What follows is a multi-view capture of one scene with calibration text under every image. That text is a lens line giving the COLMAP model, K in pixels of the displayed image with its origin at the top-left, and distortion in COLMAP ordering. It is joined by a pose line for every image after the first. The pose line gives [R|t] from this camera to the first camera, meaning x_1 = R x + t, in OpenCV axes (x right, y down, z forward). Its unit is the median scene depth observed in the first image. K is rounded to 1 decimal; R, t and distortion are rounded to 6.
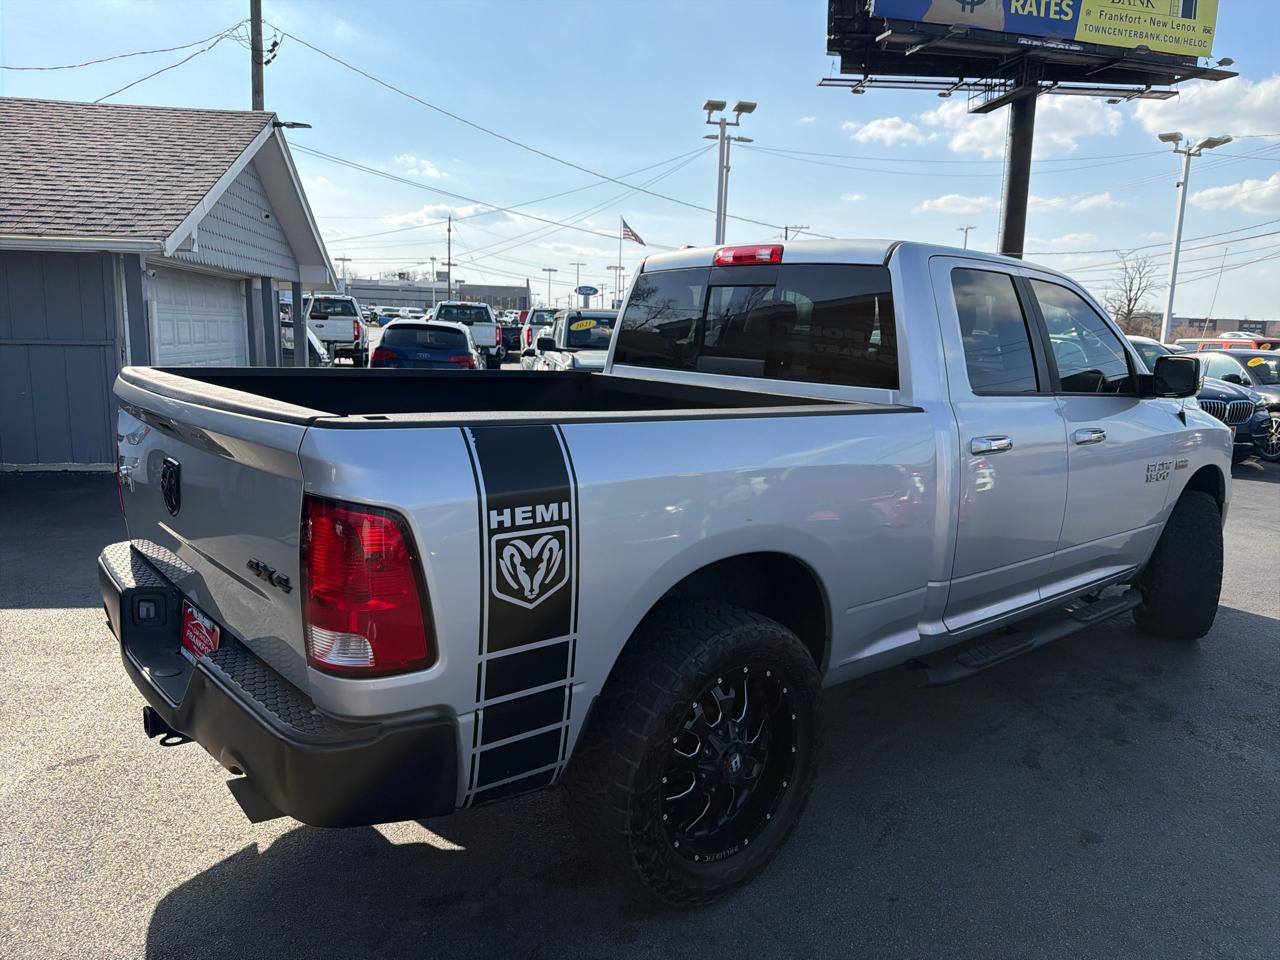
lens RADIAL K [[908.0, 0, 657.6], [0, 908.0, 451.0], [0, 0, 1]] dist [0.024650, -0.036937]
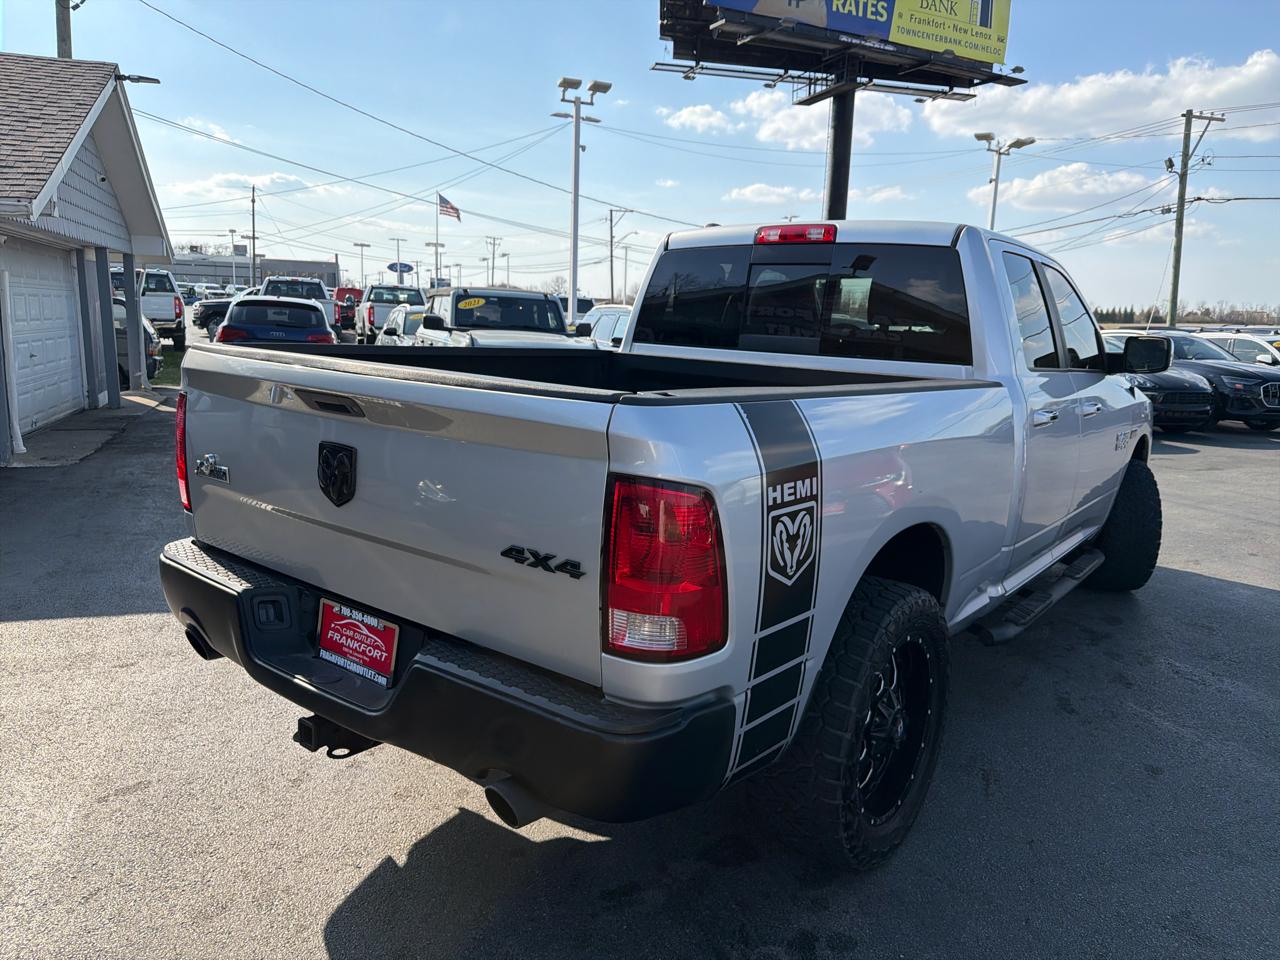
lens RADIAL K [[908.0, 0, 649.6], [0, 908.0, 448.1], [0, 0, 1]] dist [0.024650, -0.036937]
pose [[0.980518, -0.020784, 0.195328, -0.253715], [0.017554, 0.999679, 0.018250, 0.001576], [-0.195645, -0.014466, 0.980568, 0.031808]]
